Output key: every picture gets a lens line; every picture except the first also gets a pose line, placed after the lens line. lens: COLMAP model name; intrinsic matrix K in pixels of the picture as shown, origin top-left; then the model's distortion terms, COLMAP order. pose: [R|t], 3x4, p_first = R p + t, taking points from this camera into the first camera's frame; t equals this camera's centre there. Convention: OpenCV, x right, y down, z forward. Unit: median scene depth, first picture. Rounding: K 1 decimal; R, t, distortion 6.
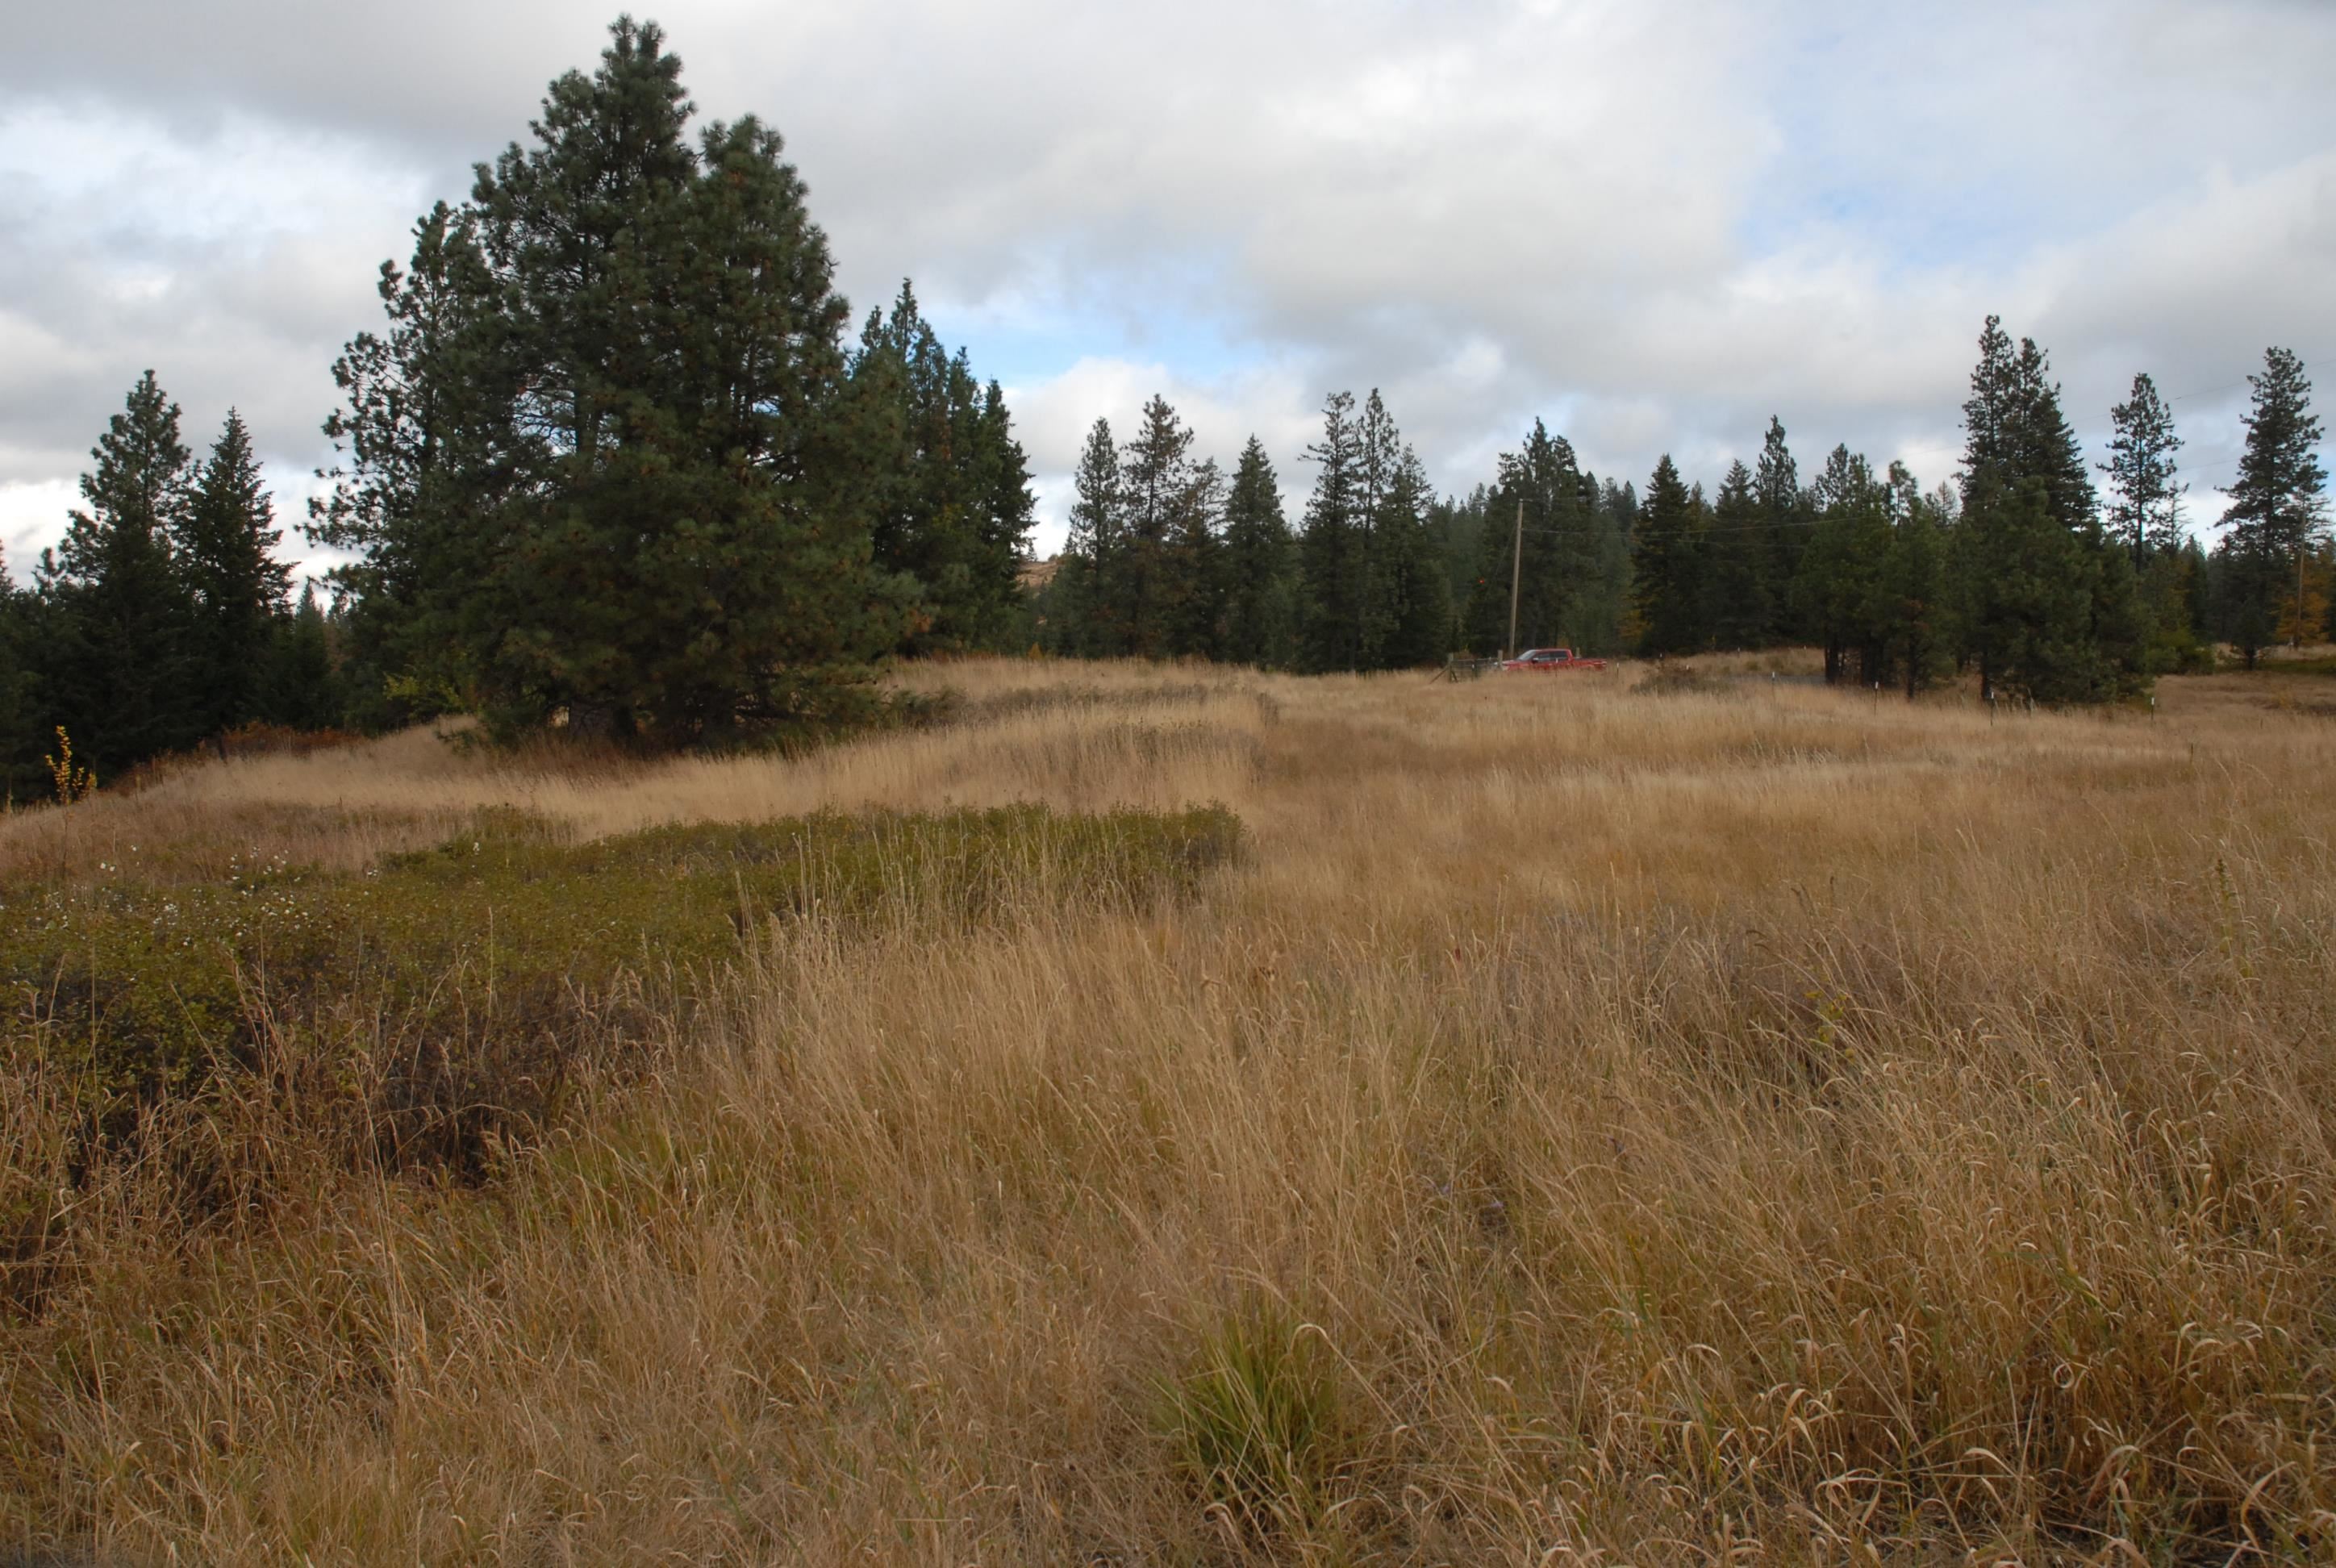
lens RADIAL K [[1844.7, 0, 1199.3], [0, 1844.7, 782.0], [0, 0, 1]] dist [-0.155261, 0.151578]
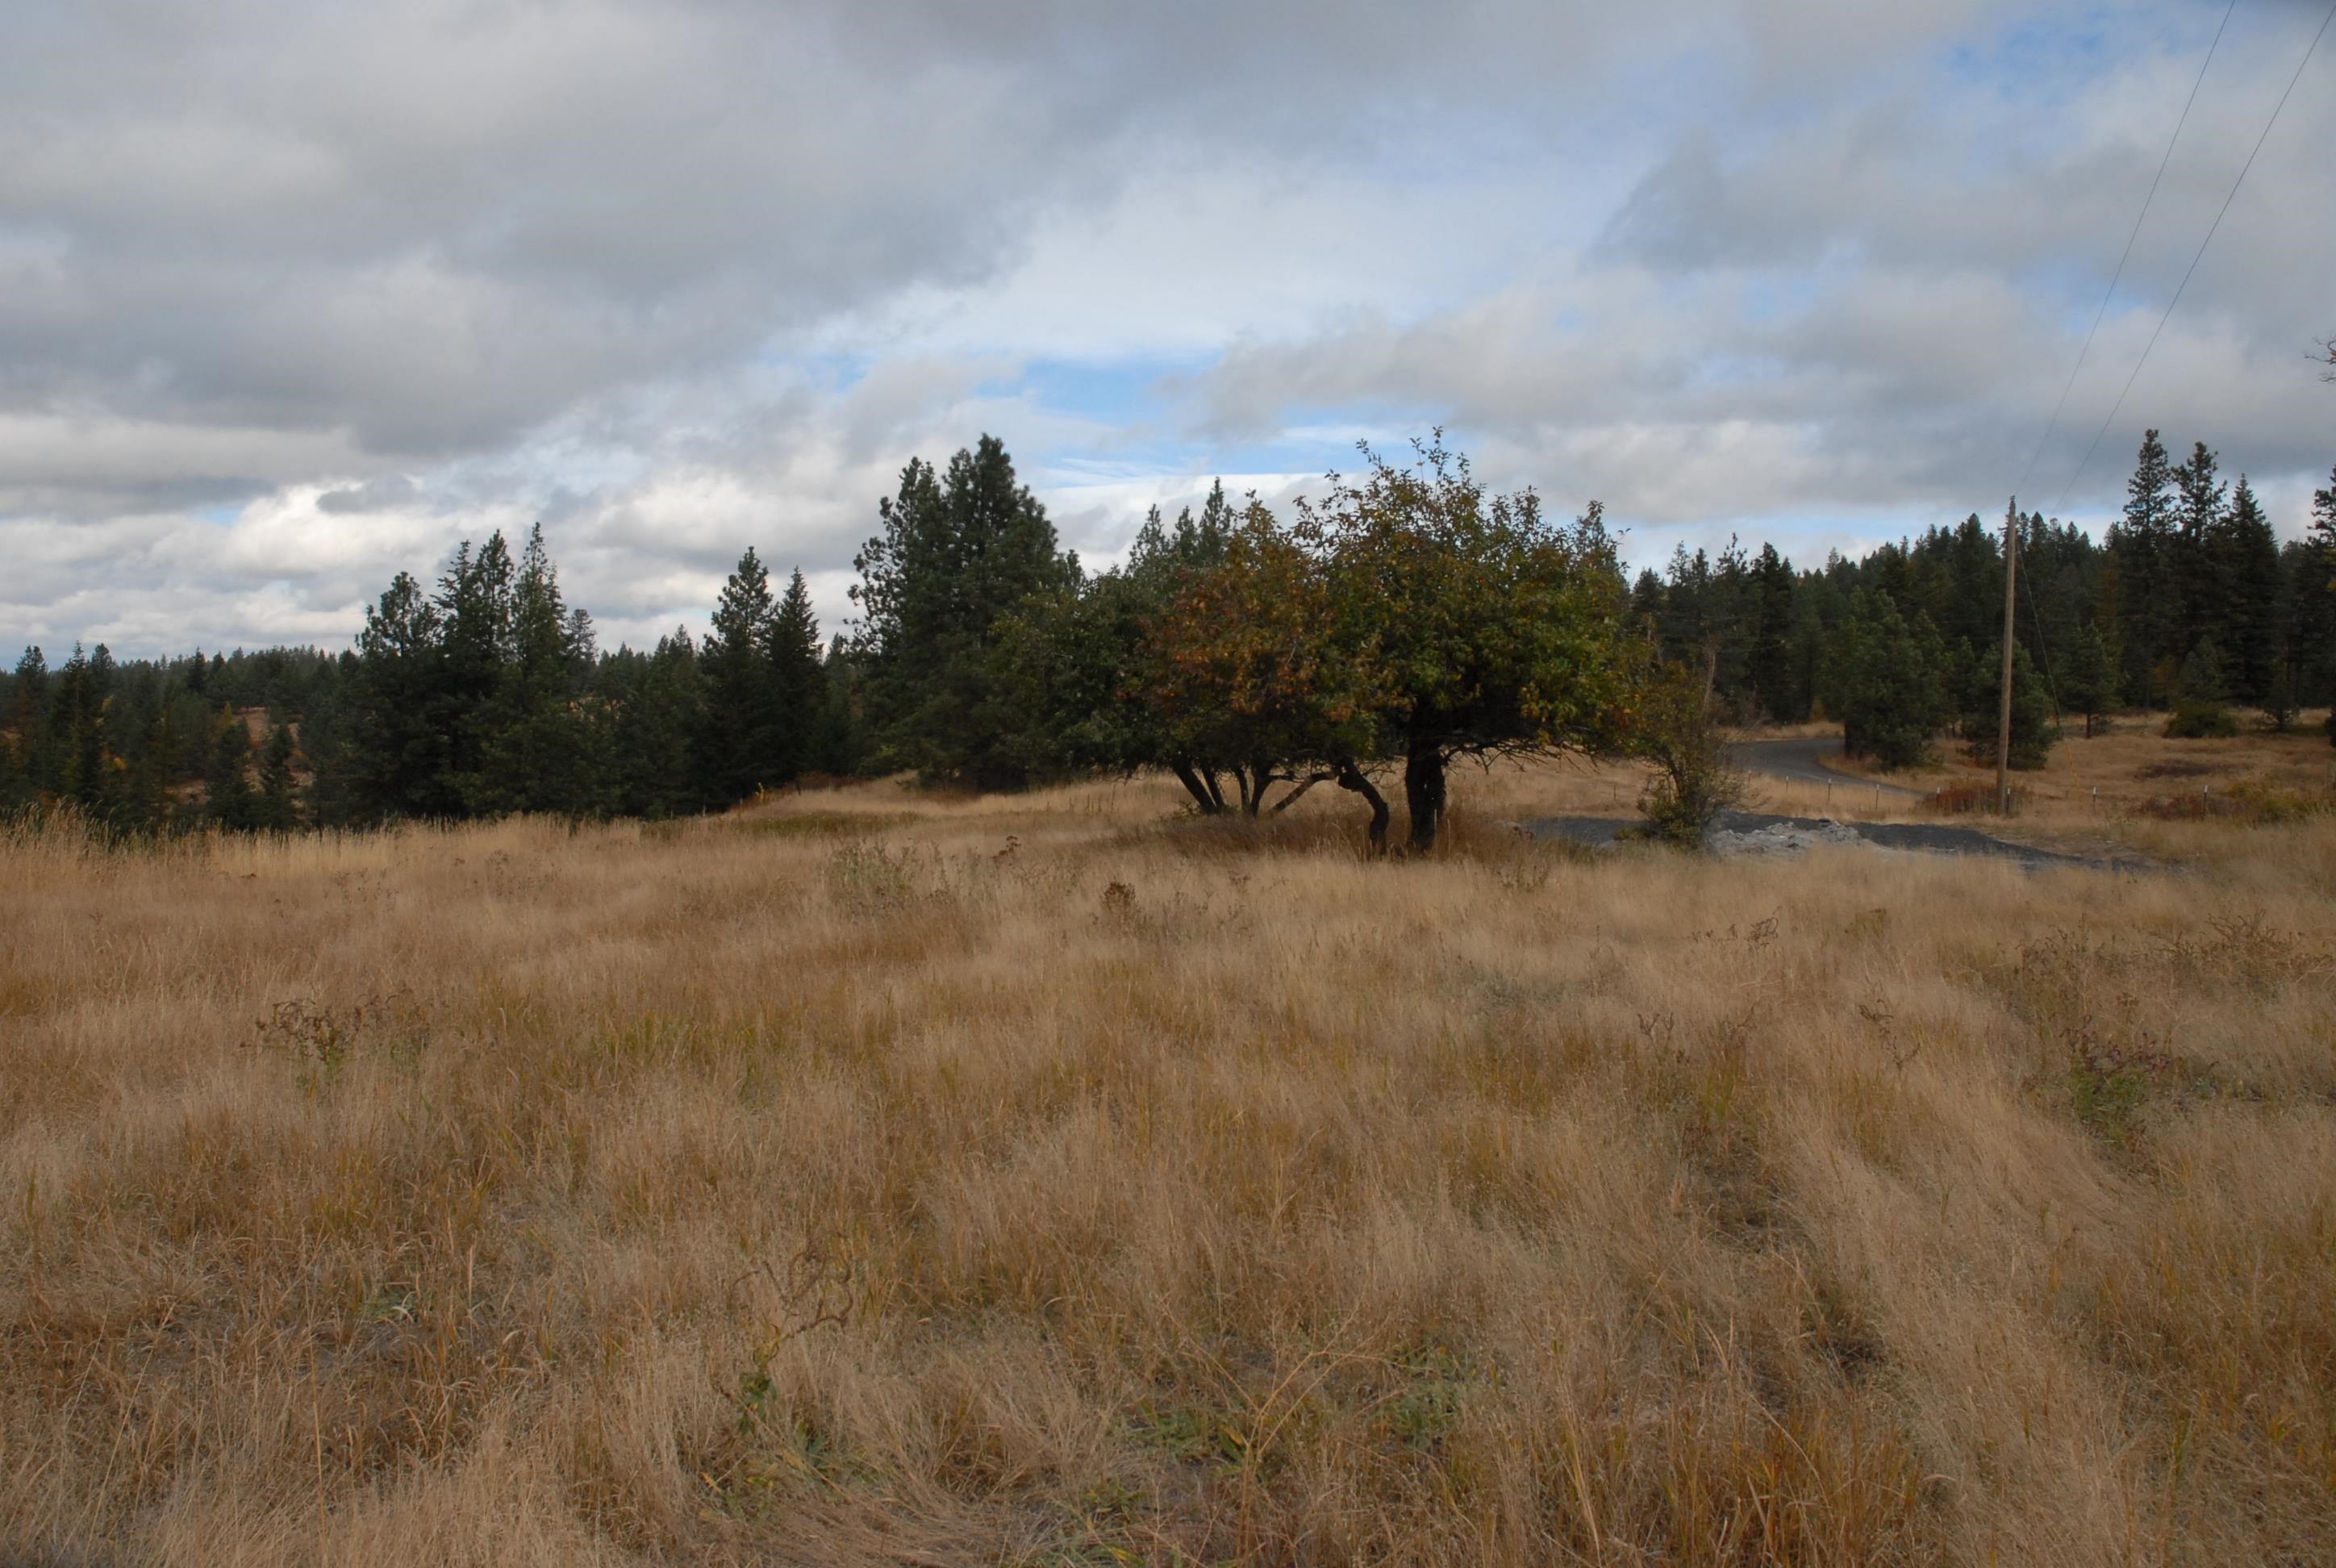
lens RADIAL K [[1844.7, 0, 1240.2], [0, 1844.7, 722.1], [0, 0, 1]] dist [-0.155261, 0.151578]
pose [[0.970108, 0.000335, -0.242672, 0.246107], [-0.012956, 0.998644, -0.050414, 0.003817], [0.242326, 0.052051, 0.968798, -0.498766]]
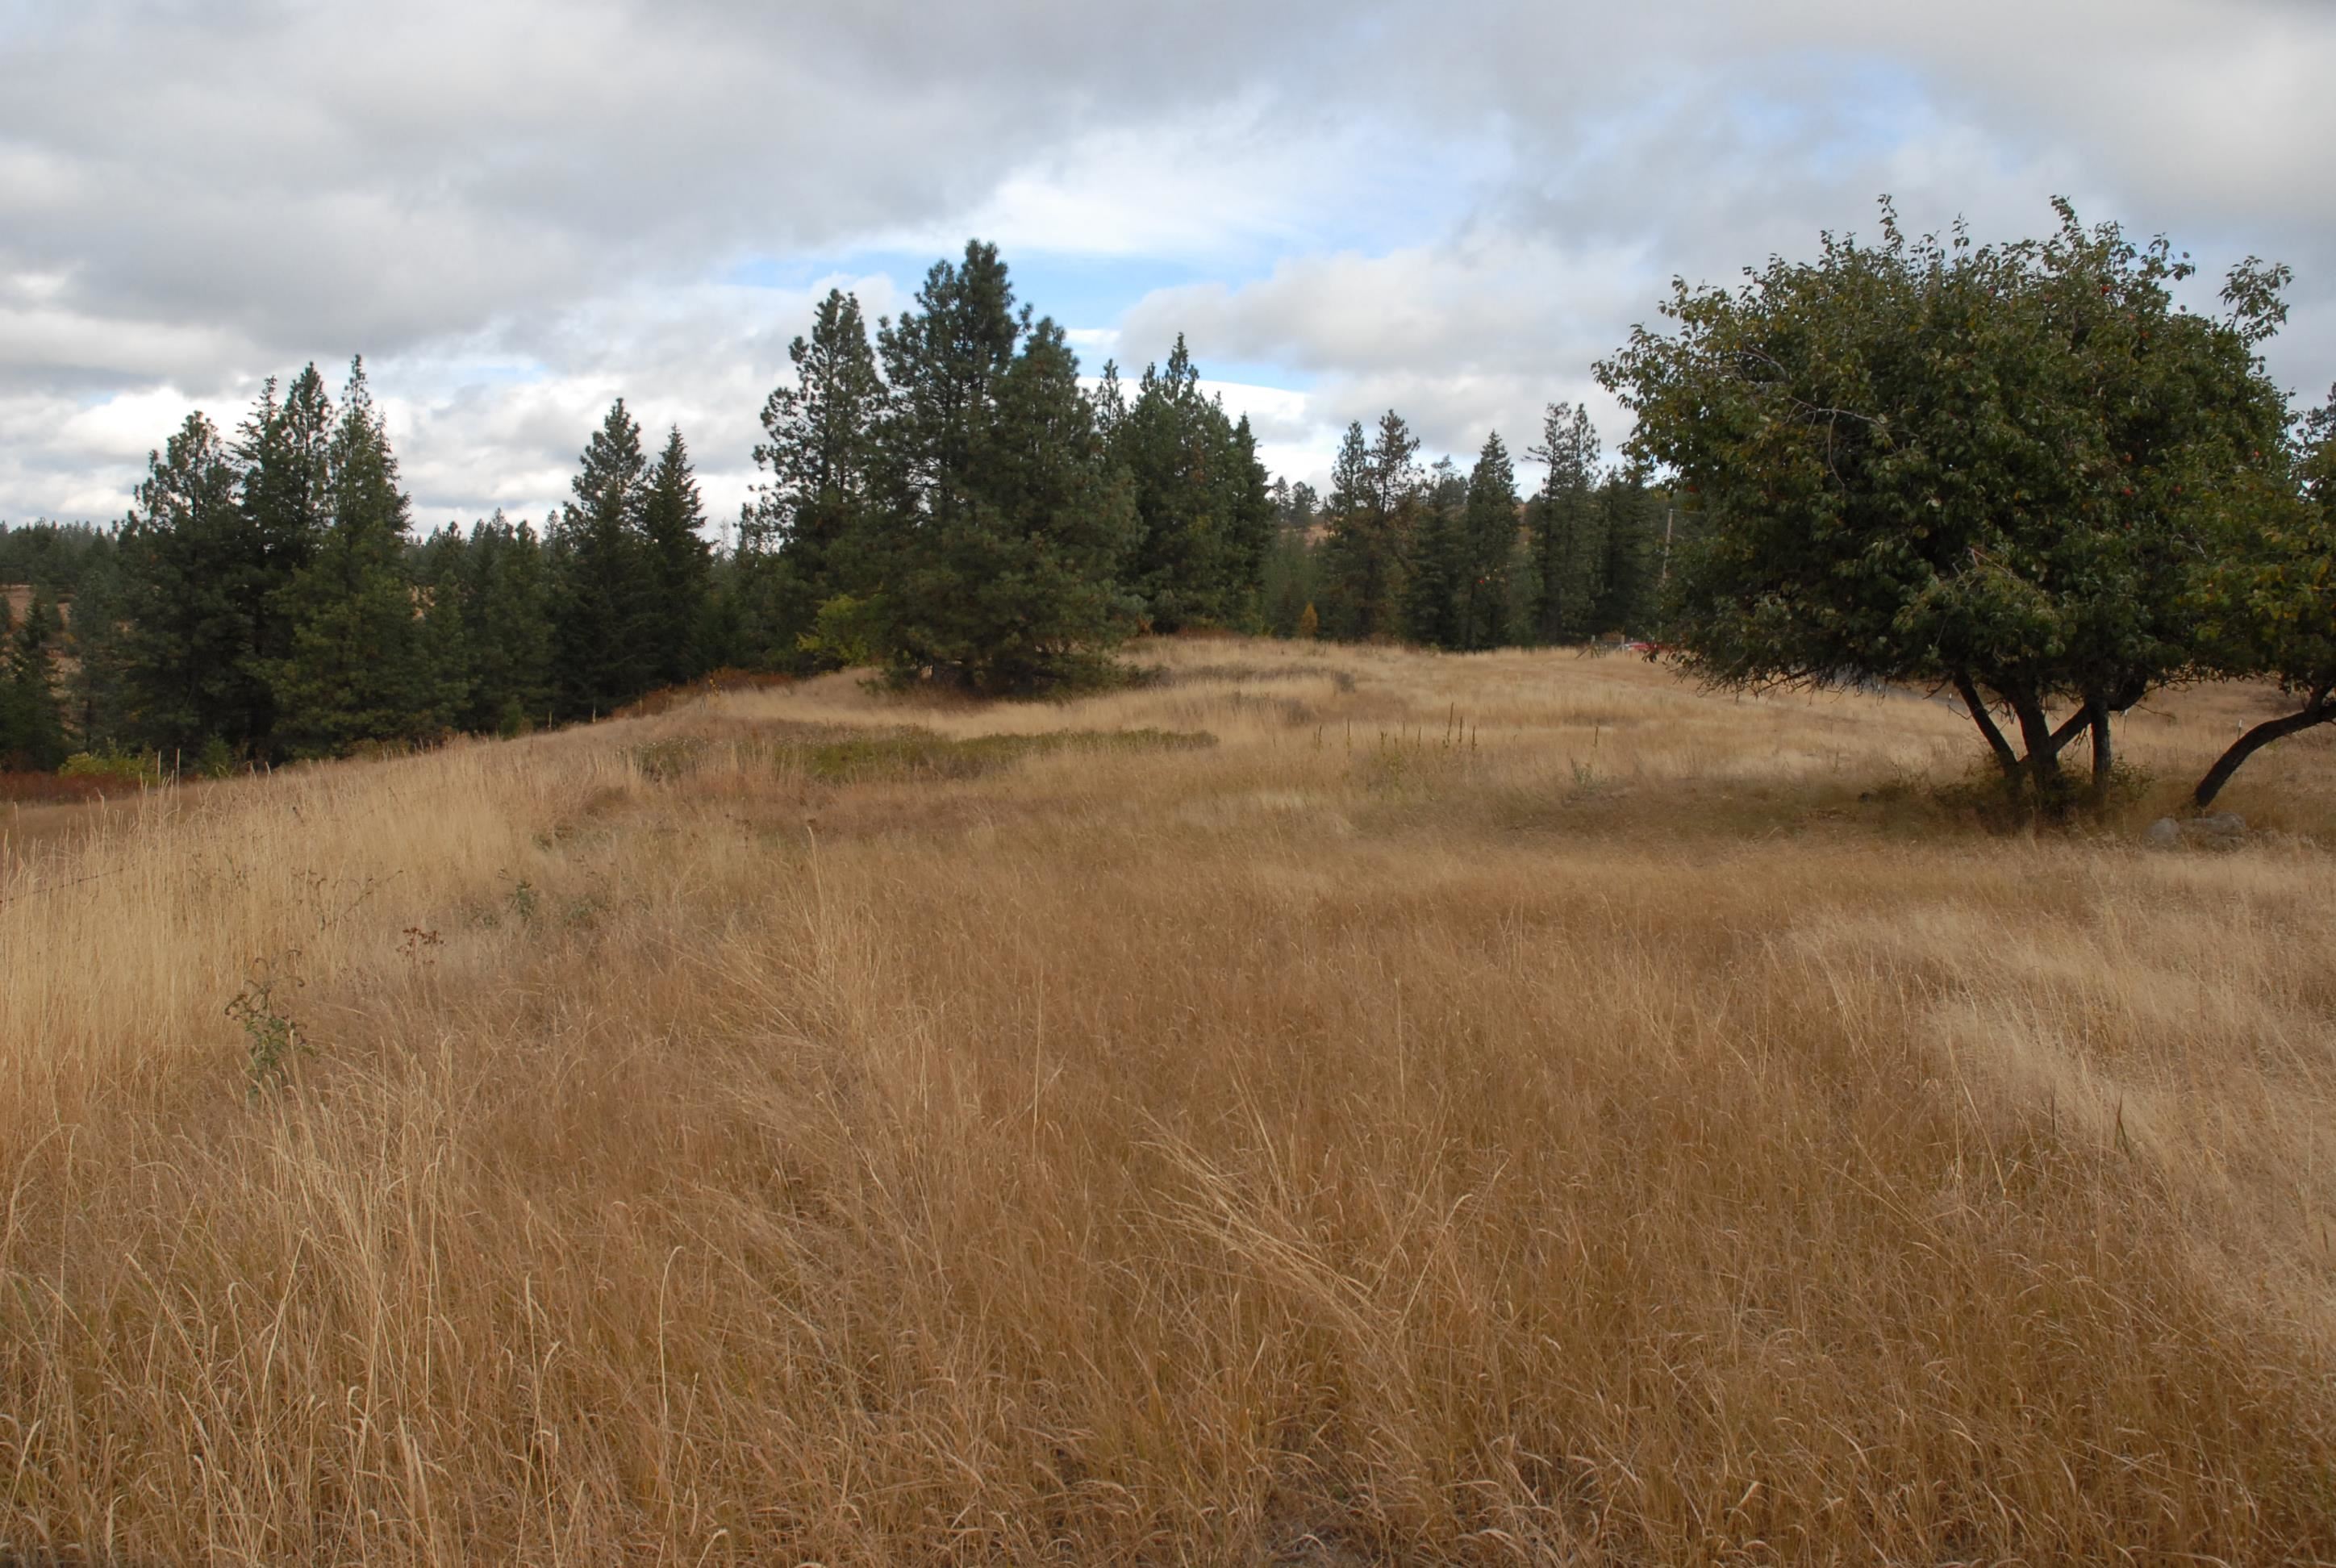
lens RADIAL K [[1844.7, 0, 1213.5], [0, 1844.7, 772.1], [0, 0, 1]] dist [-0.155261, 0.151578]
pose [[0.986746, 0.038426, -0.157660, 0.084982], [-0.034792, 0.999063, 0.025746, 0.000687], [0.158501, -0.019920, 0.987158, -0.304480]]
